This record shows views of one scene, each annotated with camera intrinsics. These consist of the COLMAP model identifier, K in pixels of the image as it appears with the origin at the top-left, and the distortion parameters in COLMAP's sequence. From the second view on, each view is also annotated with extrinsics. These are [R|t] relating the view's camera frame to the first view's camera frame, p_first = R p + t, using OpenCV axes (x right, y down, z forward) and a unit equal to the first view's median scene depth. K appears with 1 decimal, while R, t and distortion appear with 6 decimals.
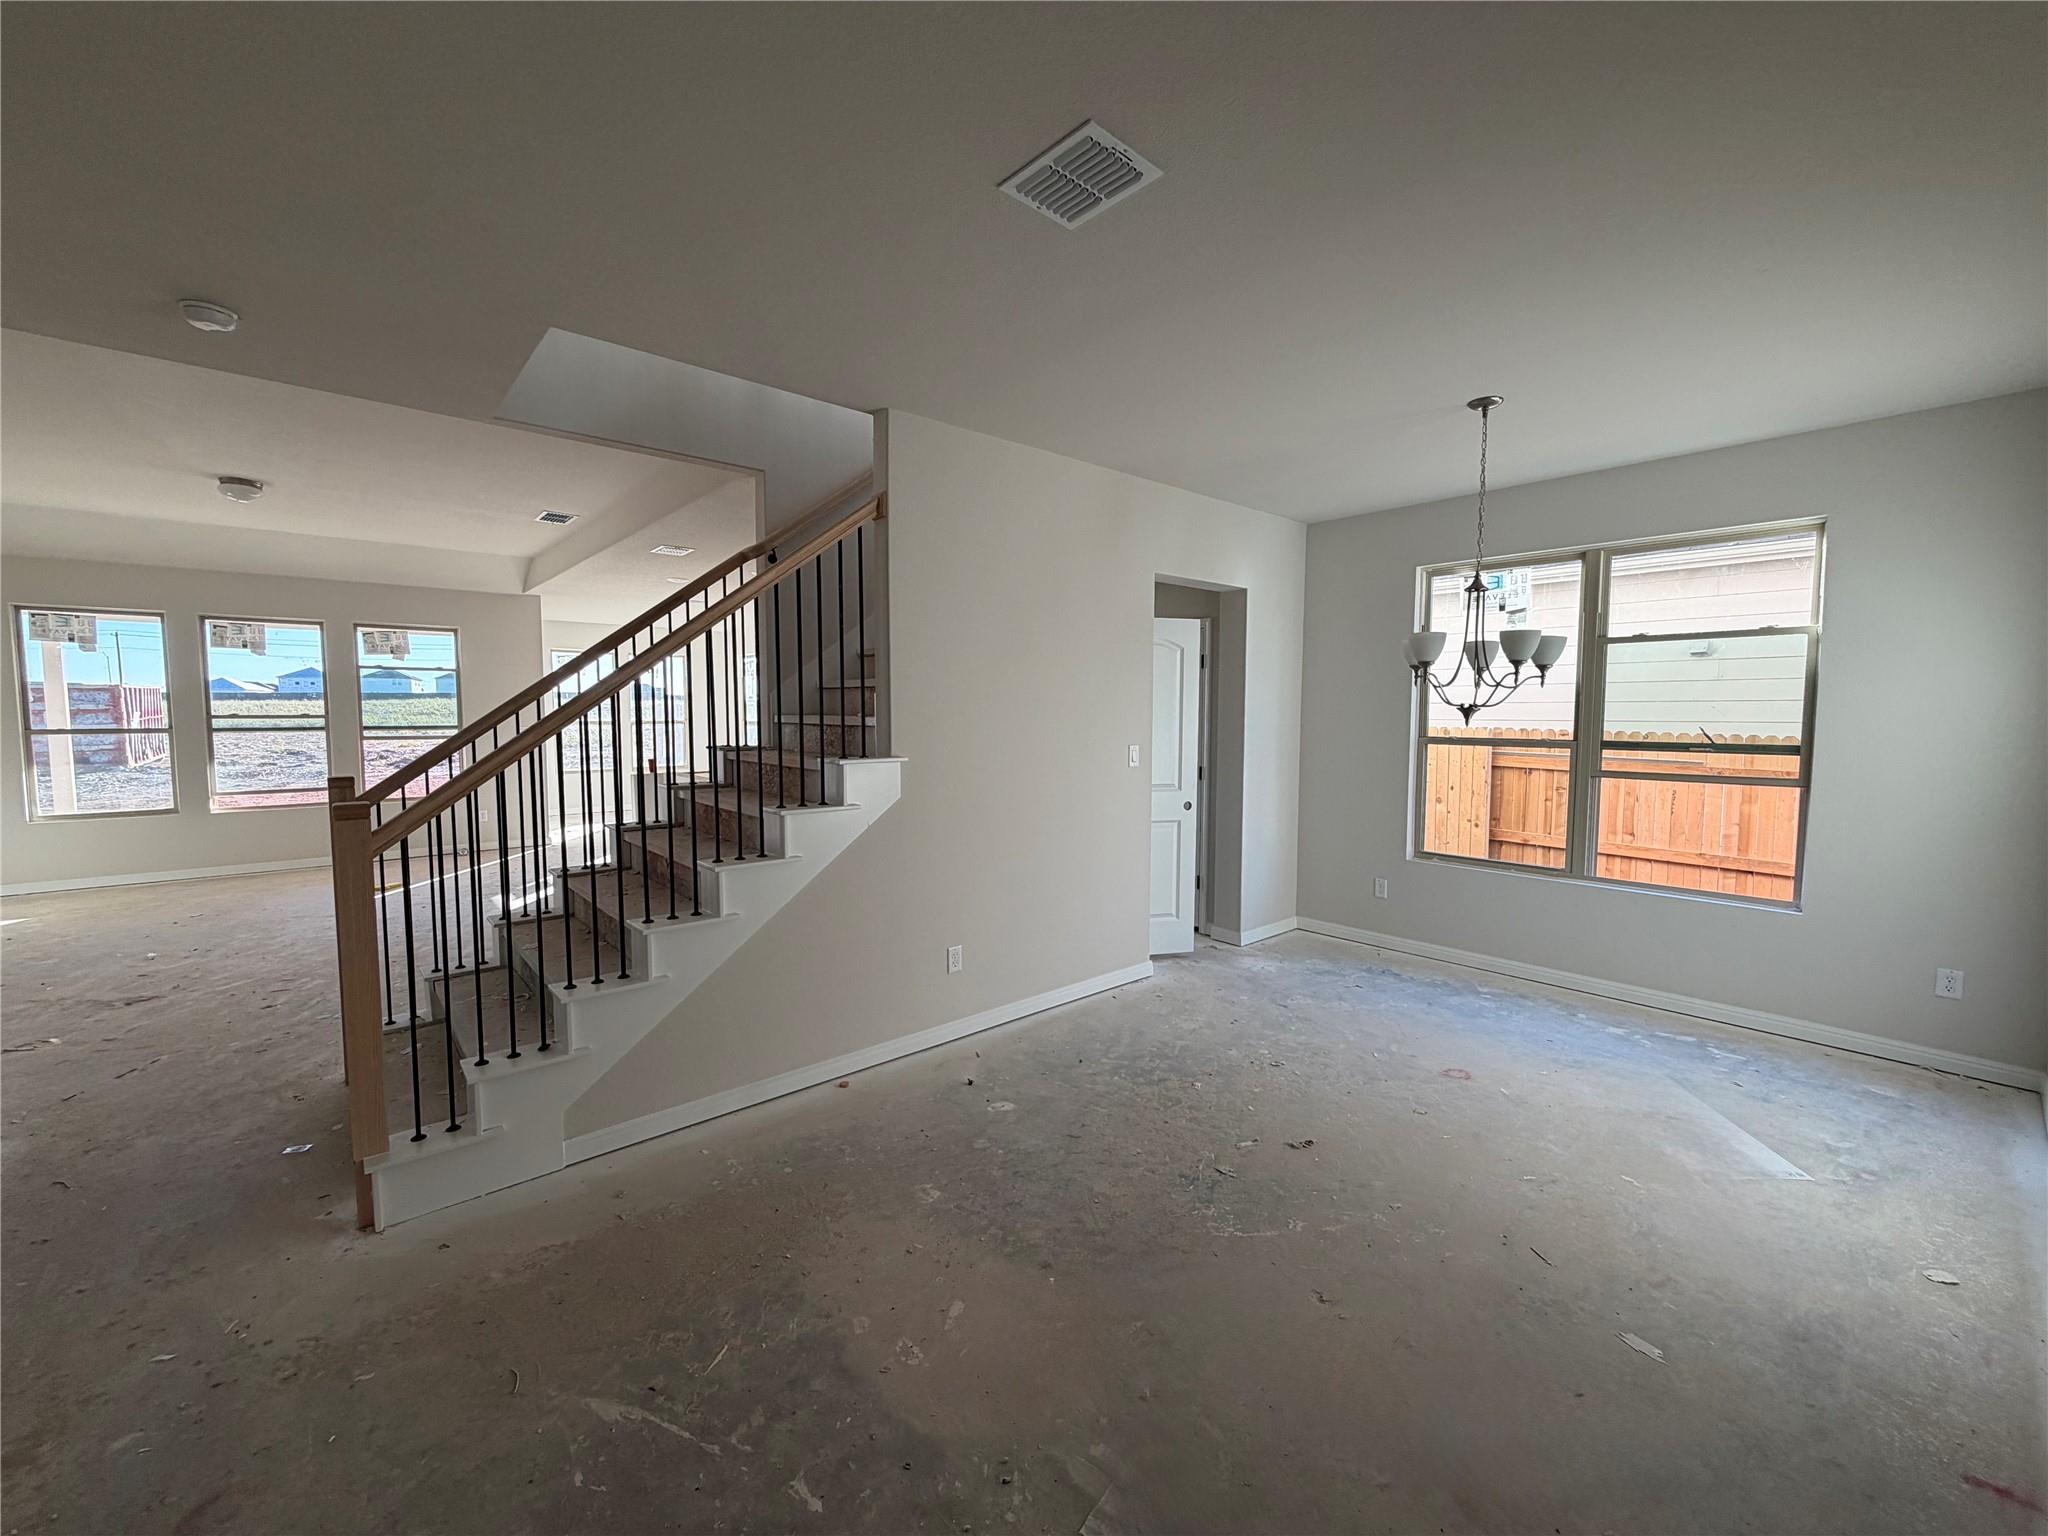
lens RADIAL K [[815.9, 0, 1022.3], [0, 815.9, 770.4], [0, 0, 1]] dist [0.000416, -0.000012]
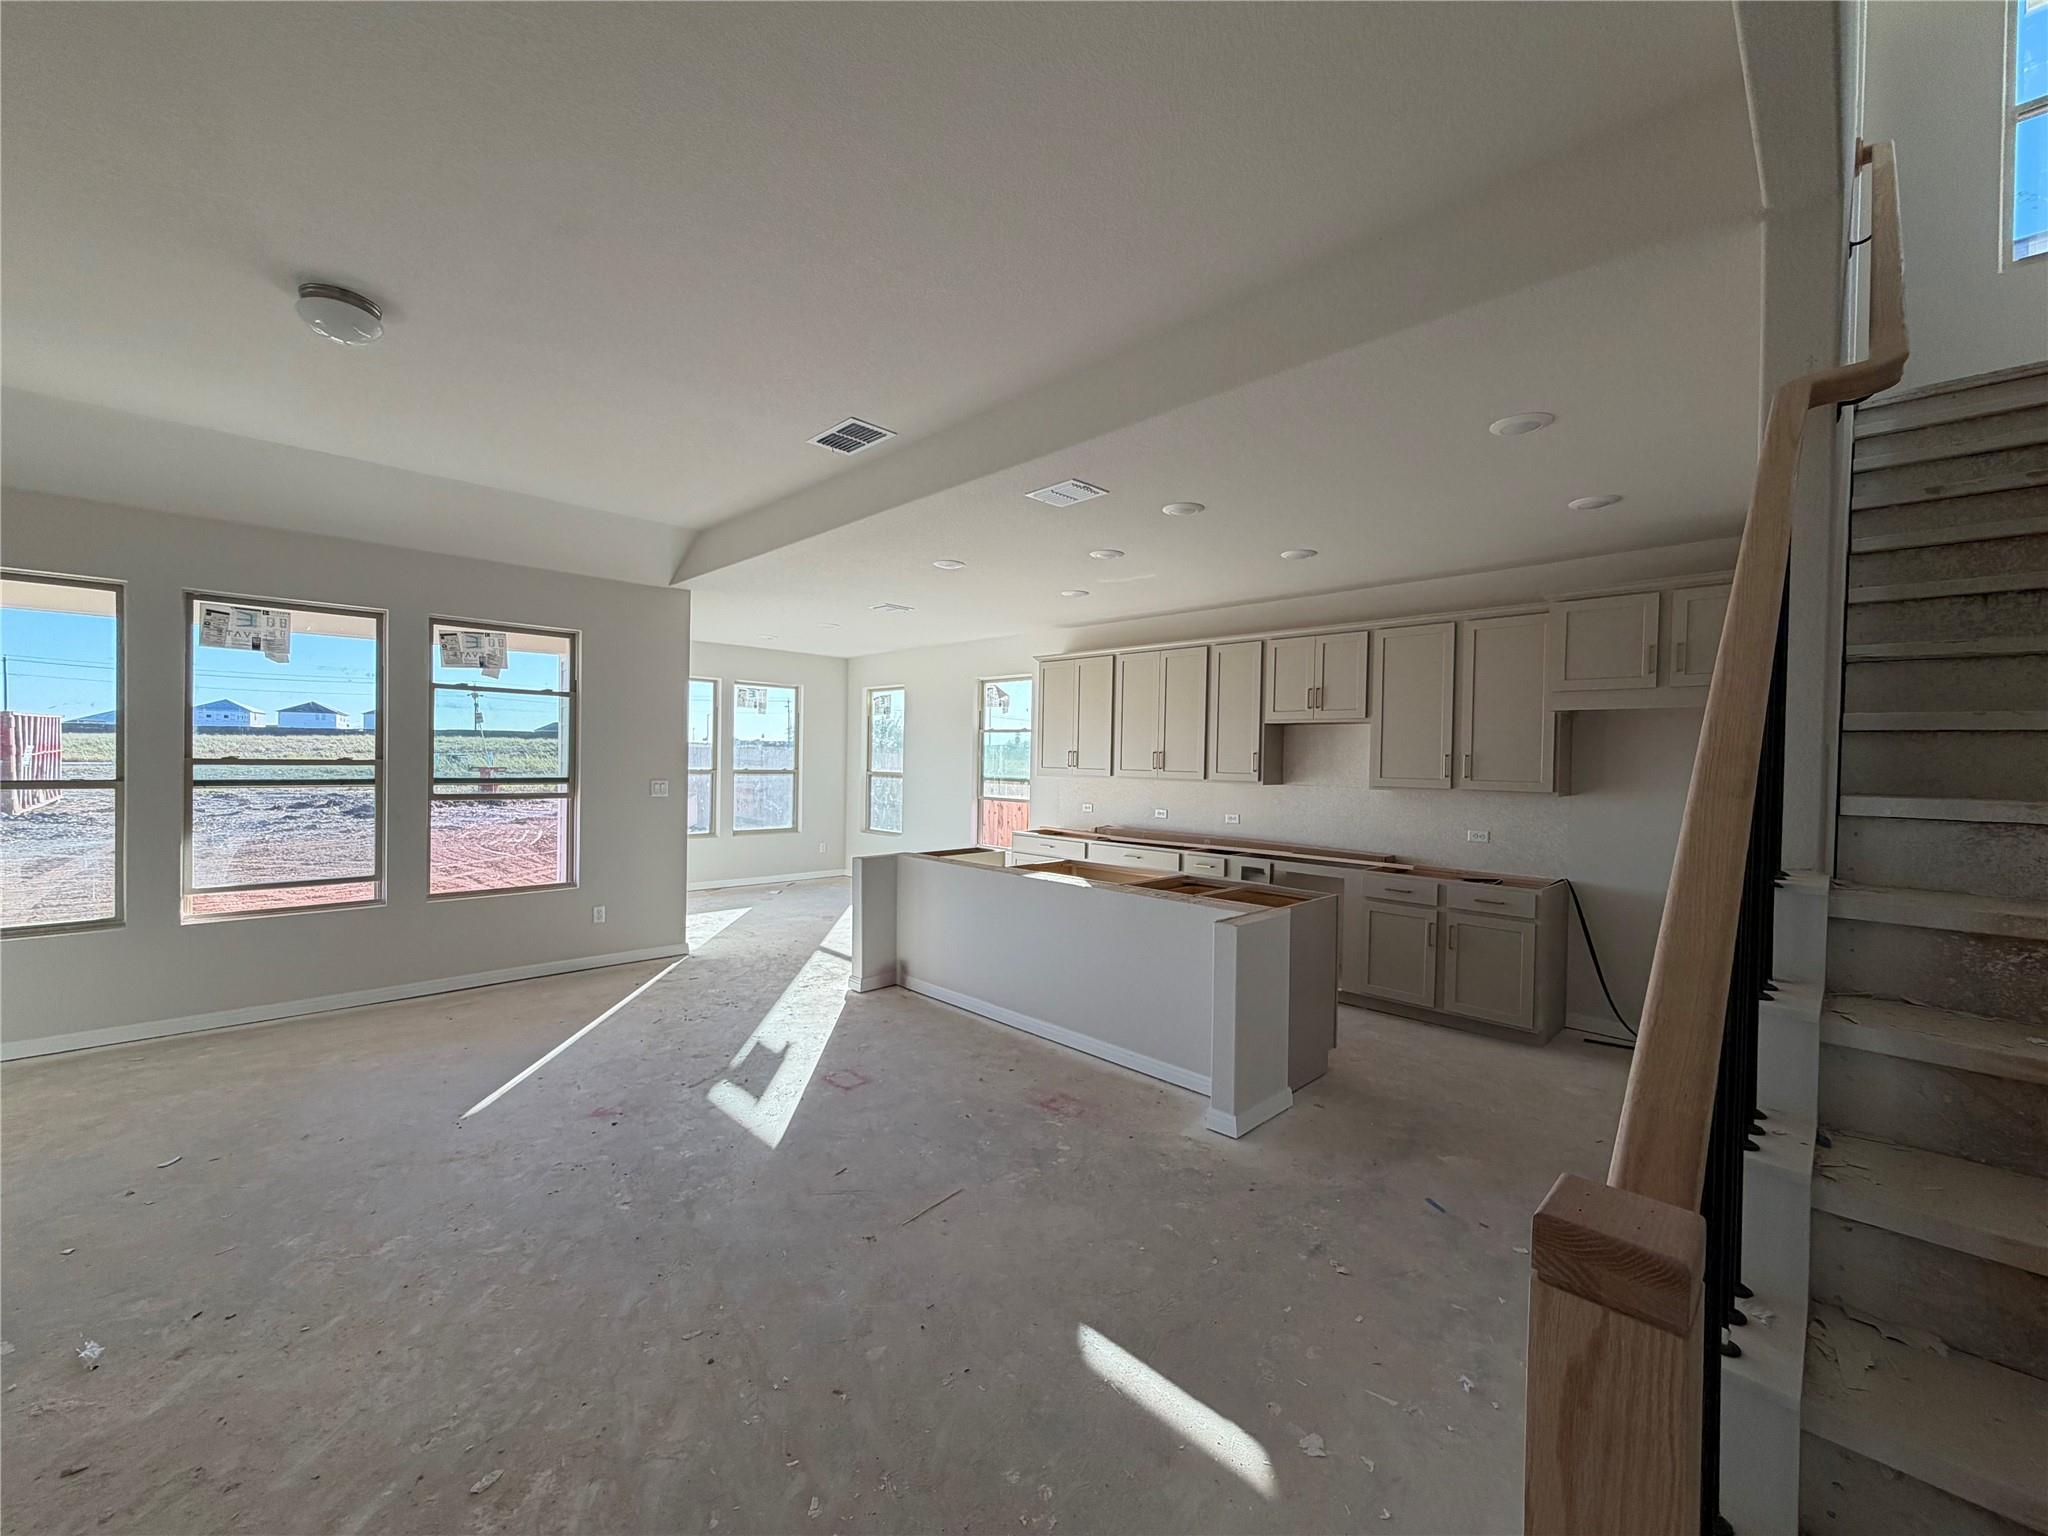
lens RADIAL K [[815.9, 0, 1020.4], [0, 815.9, 770.7], [0, 0, 1]] dist [0.000416, -0.000012]
pose [[0.997997, 0.014946, 0.061473, -0.837271], [-0.011414, 0.998285, -0.057411, -0.062067], [-0.062226, 0.056595, 0.996456, 0.724153]]
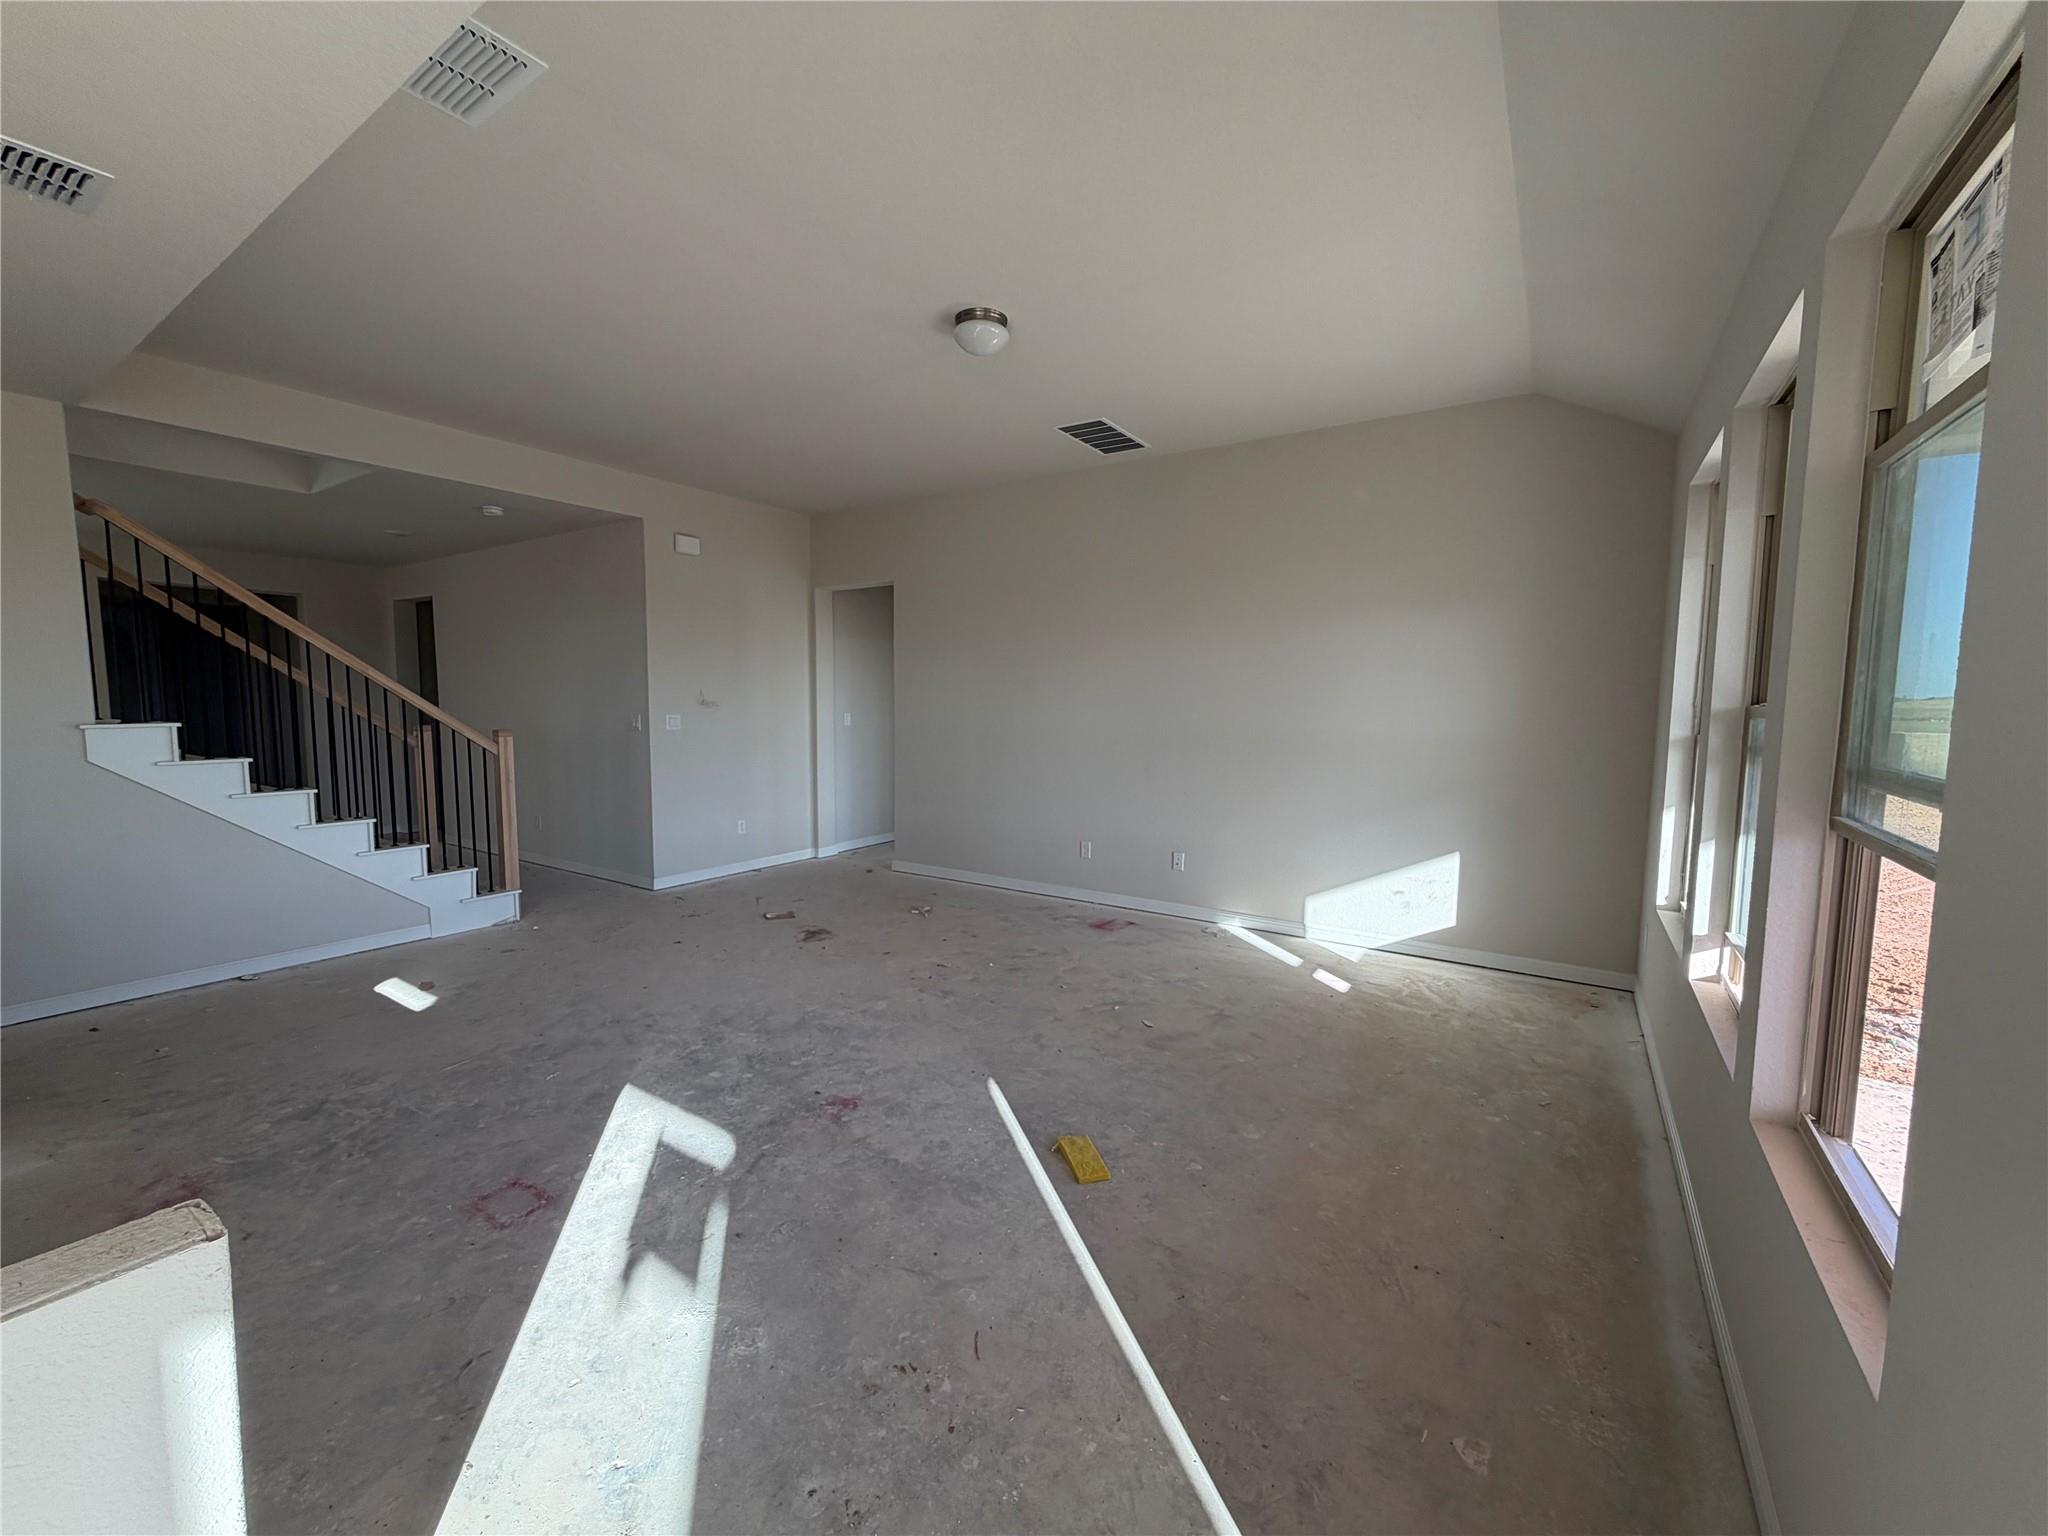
lens RADIAL K [[815.9, 0, 1021.4], [0, 815.9, 769.4], [0, 0, 1]] dist [0.000416, -0.000012]
pose [[-0.963653, 0.015458, -0.266708, -1.204614], [-0.027230, 0.987442, 0.155617, -0.169468], [0.265764, 0.157223, -0.951131, 2.440954]]
